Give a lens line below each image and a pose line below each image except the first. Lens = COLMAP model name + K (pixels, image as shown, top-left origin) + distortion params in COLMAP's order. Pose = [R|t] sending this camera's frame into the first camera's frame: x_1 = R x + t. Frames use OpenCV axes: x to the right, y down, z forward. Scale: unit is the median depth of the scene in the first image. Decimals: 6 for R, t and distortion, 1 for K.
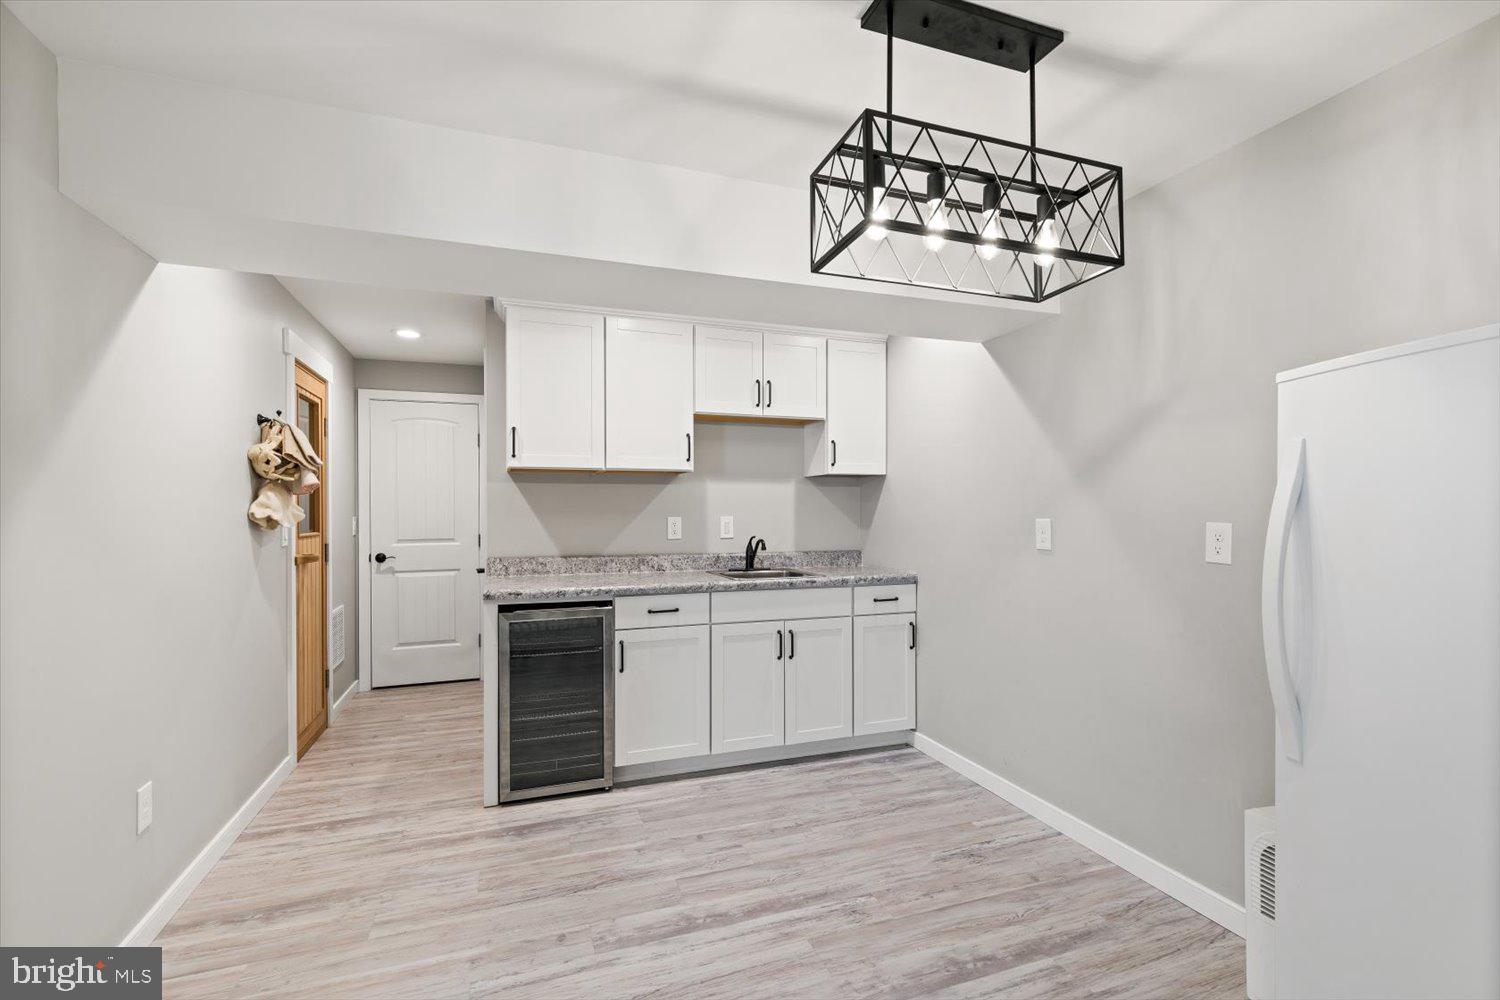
lens RADIAL K [[671.2, 0, 757.1], [0, 671.2, 507.5], [0, 0, 1]] dist [0.001579, -0.000086]
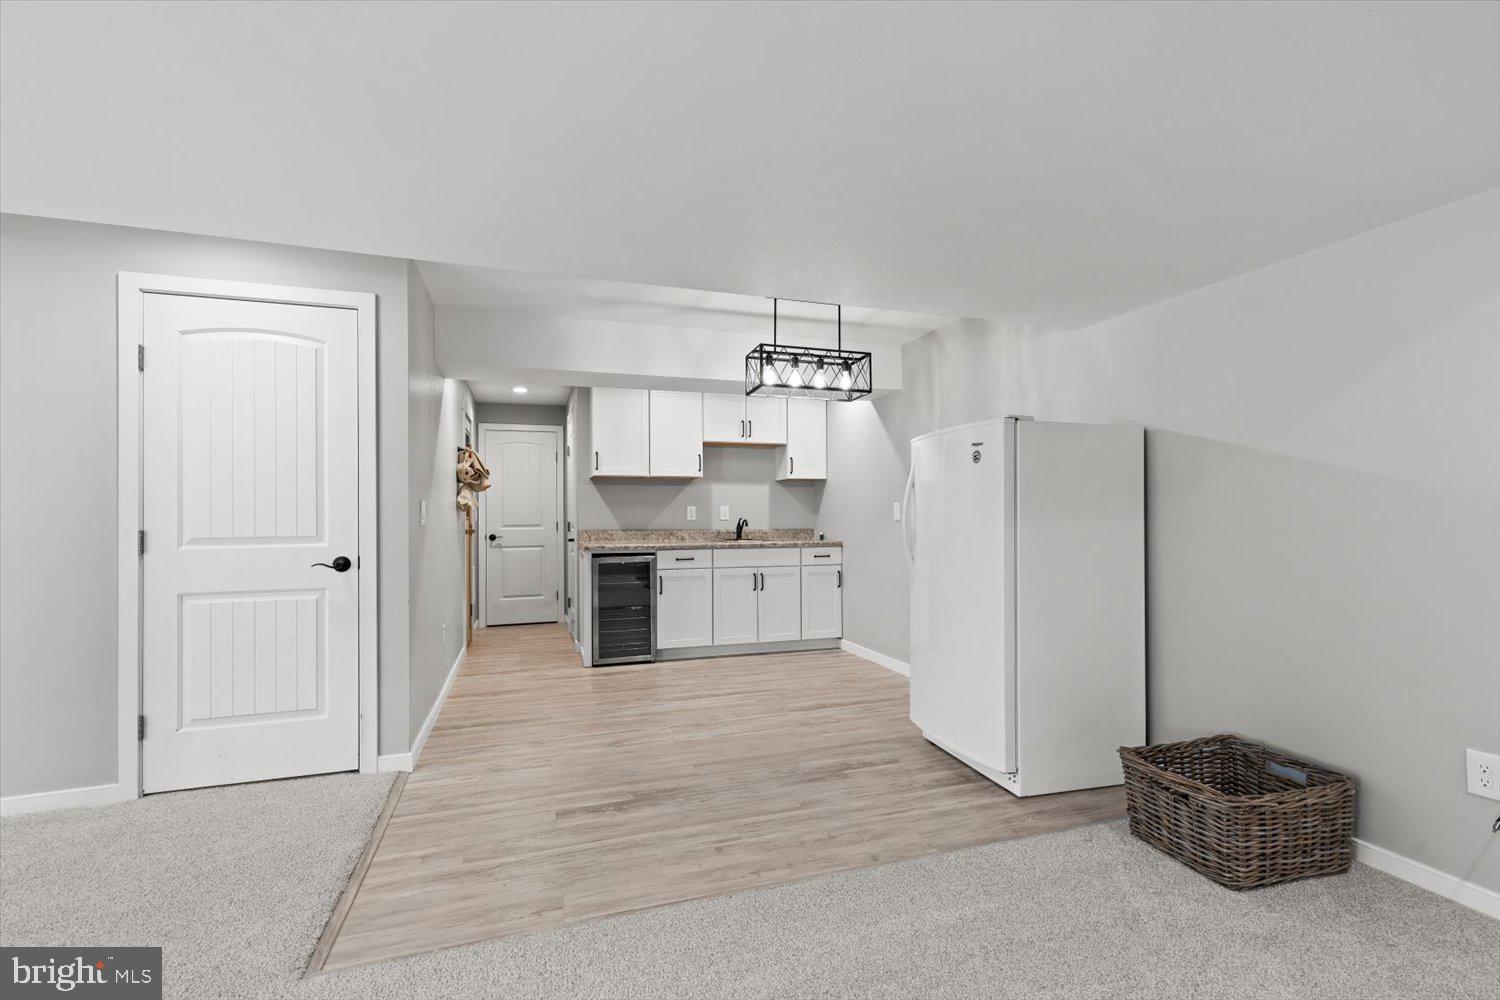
lens RADIAL K [[671.2, 0, 757.1], [0, 671.2, 507.5], [0, 0, 1]] dist [0.001579, -0.000086]
pose [[0.999660, -0.004082, -0.025741, 0.078563], [0.003808, 0.999935, -0.010705, 0.037164], [0.025783, 0.010603, 0.999611, -0.623275]]
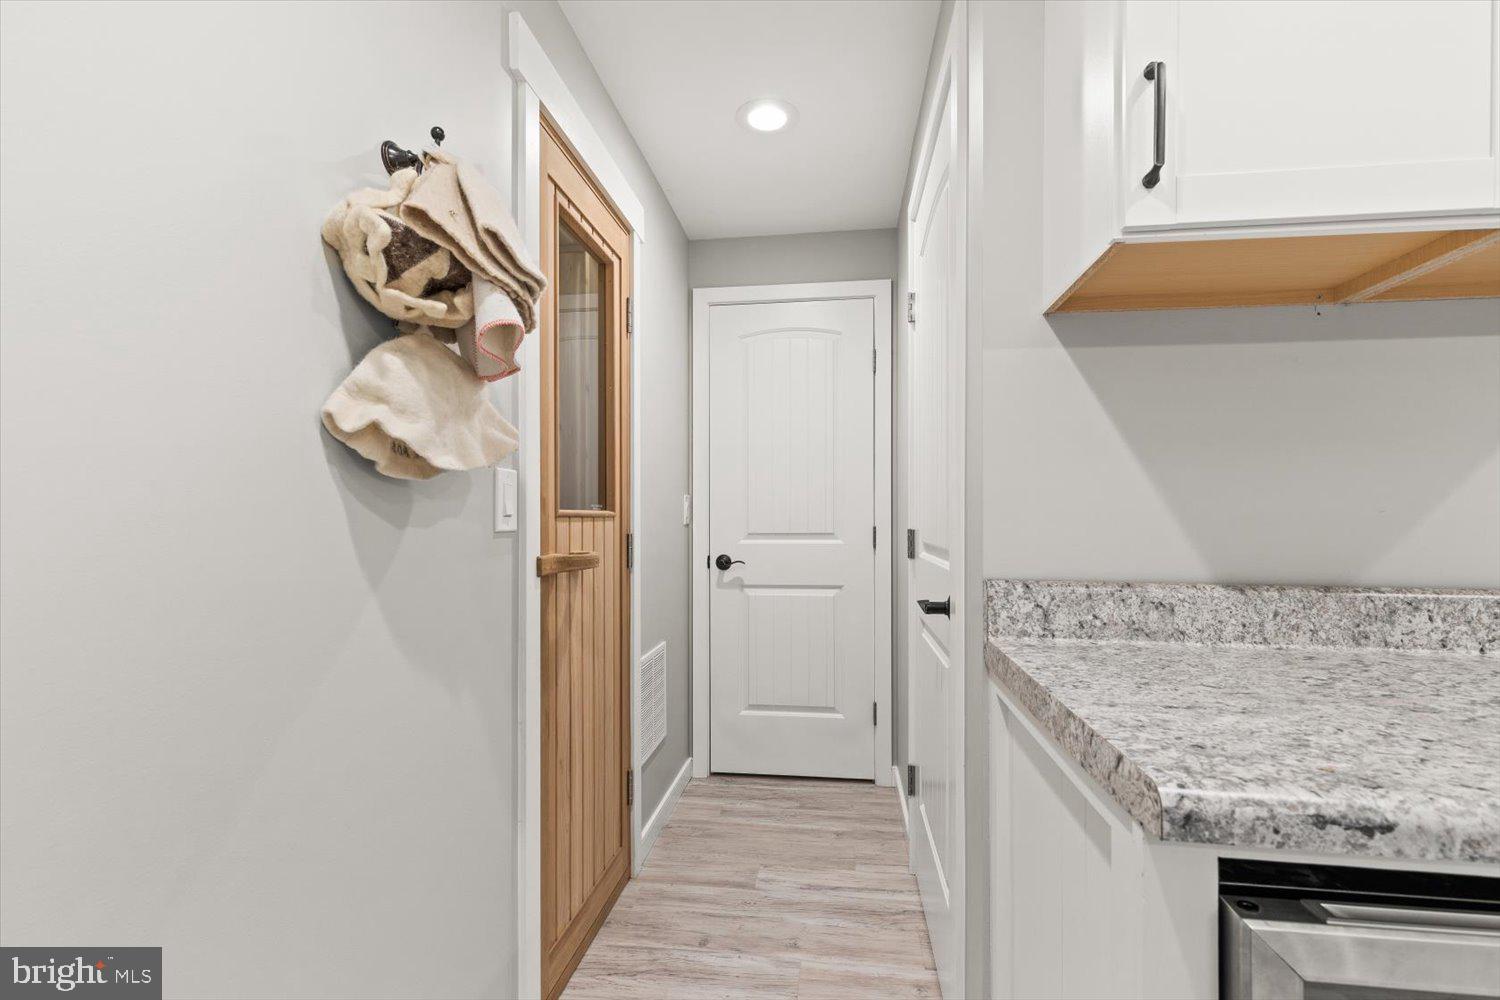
lens RADIAL K [[658.9, 0, 765.7], [0, 658.9, 506.6], [0, 0, 1]] dist [-0.001363, -0.000461]
pose [[0.892186, -0.003399, -0.451656, -0.344257], [-0.002815, 0.999910, -0.013084, 0.043141], [0.451660, 0.012945, 0.892096, 0.649681]]
